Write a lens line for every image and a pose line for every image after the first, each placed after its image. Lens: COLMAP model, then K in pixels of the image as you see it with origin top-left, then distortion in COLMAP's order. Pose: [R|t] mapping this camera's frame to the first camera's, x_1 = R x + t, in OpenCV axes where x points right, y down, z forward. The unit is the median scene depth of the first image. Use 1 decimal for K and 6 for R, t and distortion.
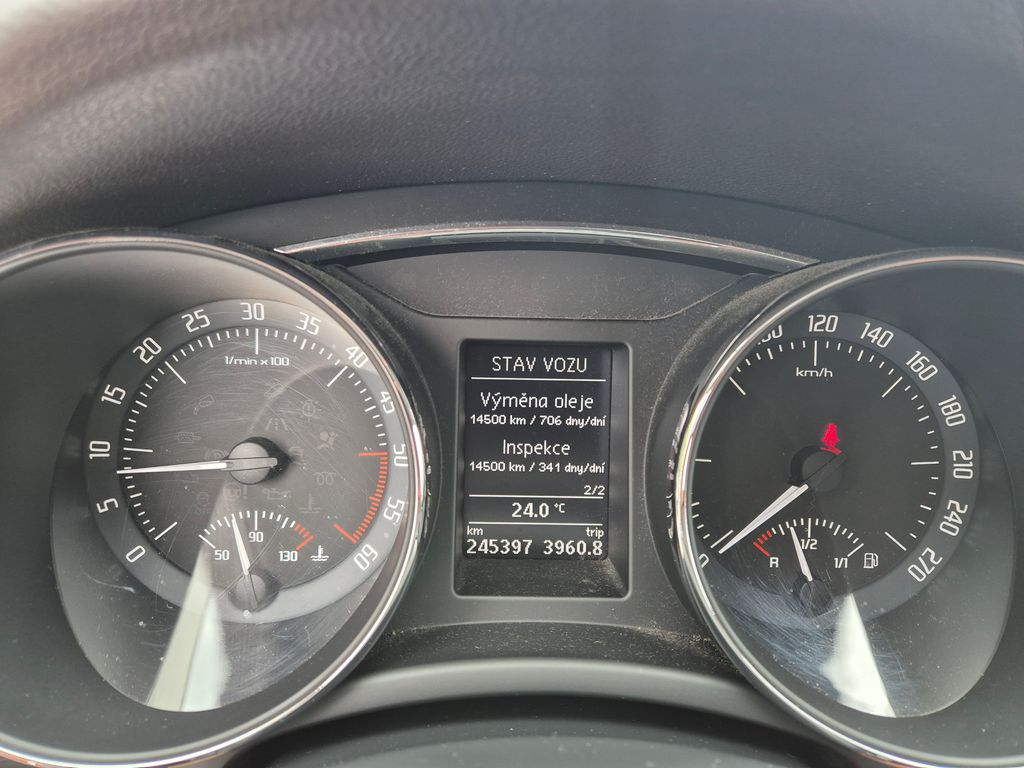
lens RADIAL K [[687.4, 0, 504.8], [0, 687.4, 378.8], [0, 0, 1]] dist [0.059466, -0.047360]
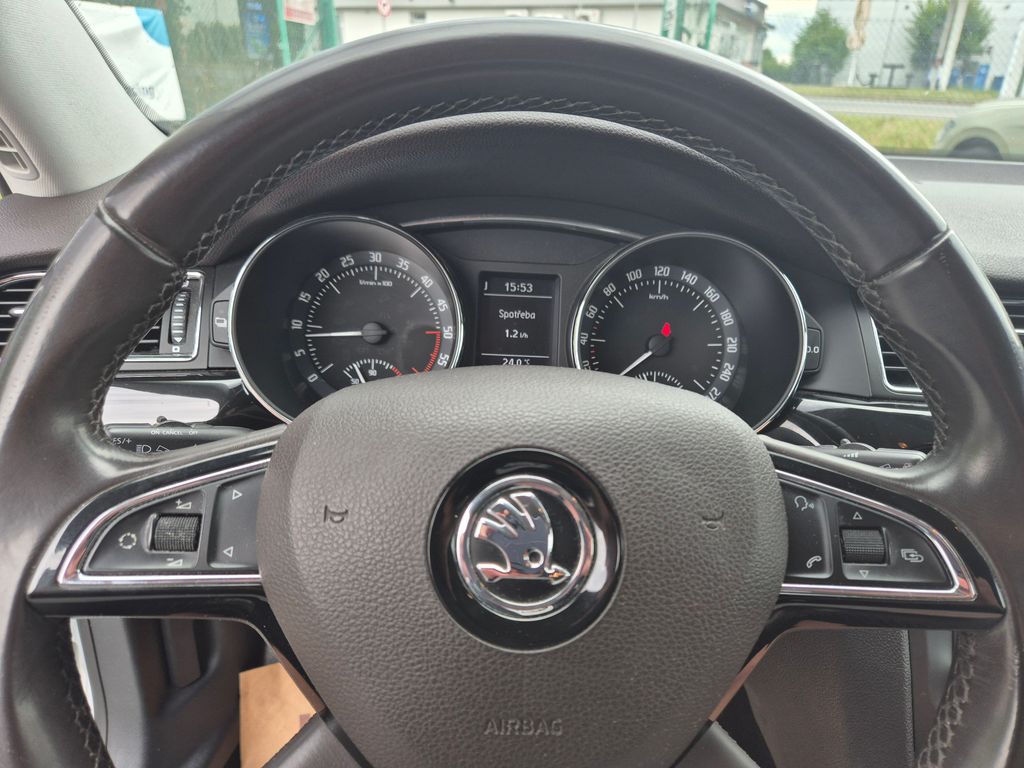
lens RADIAL K [[687.4, 0, 512.6], [0, 687.4, 376.7], [0, 0, 1]] dist [0.059466, -0.047360]
pose [[0.999667, 0.025815, 0.000136, 0.043568], [-0.025814, 0.999644, -0.006699, 0.273962], [-0.000309, 0.006693, 0.999978, -1.079449]]
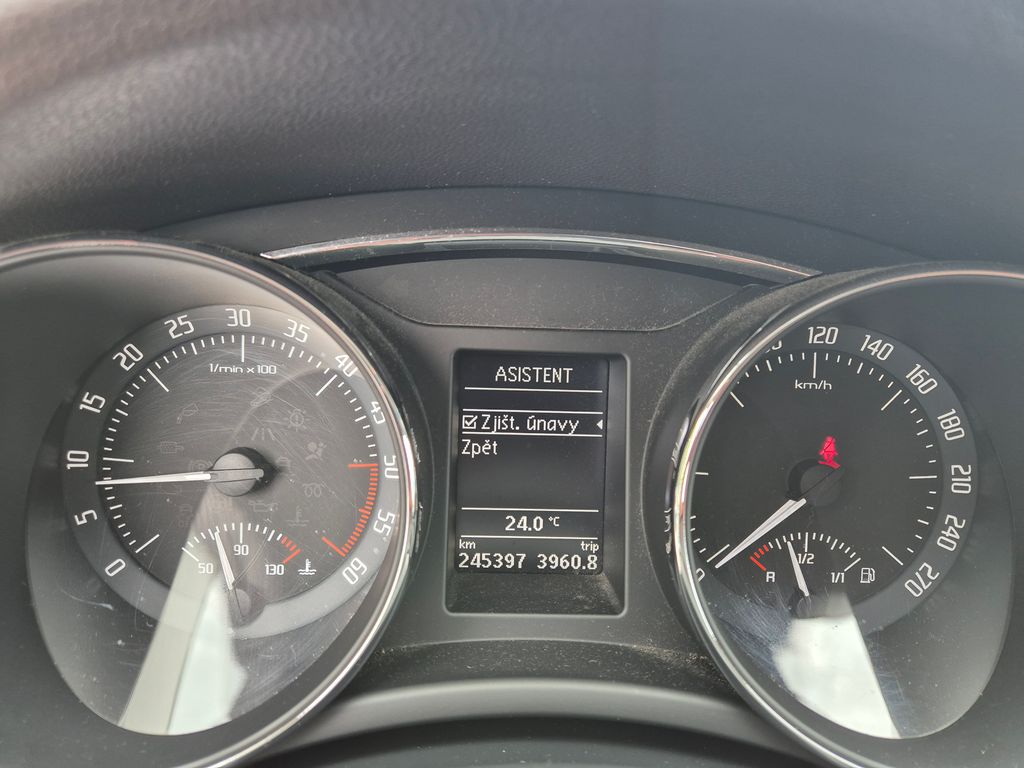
lens RADIAL K [[687.4, 0, 510.0], [0, 687.4, 386.9], [0, 0, 1]] dist [0.059466, -0.047360]
pose [[0.999781, 0.007476, 0.019532, -0.004112], [-0.007663, 0.999925, 0.009560, -0.014080], [-0.019459, -0.009708, 0.999764, 0.027768]]
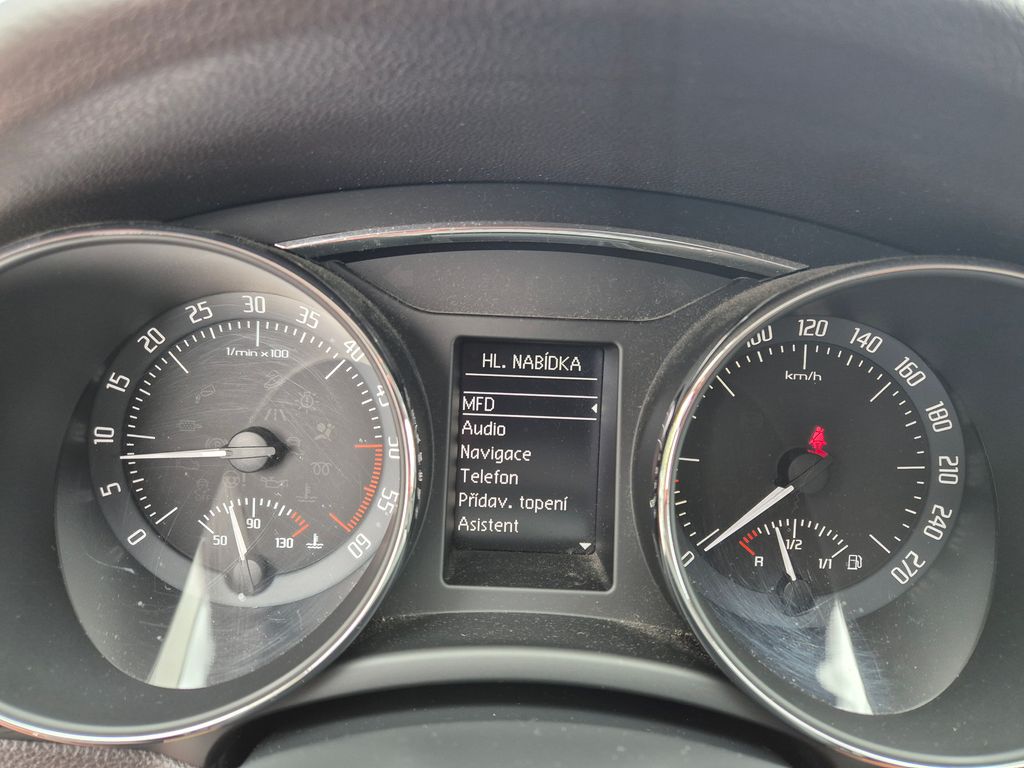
lens RADIAL K [[687.4, 0, 502.0], [0, 687.4, 381.6], [0, 0, 1]] dist [0.059466, -0.047360]
pose [[0.999660, 0.022338, -0.013422, 0.021326], [-0.022224, 0.999716, 0.008610, 0.000219], [0.013611, -0.008309, 0.999873, -0.024026]]
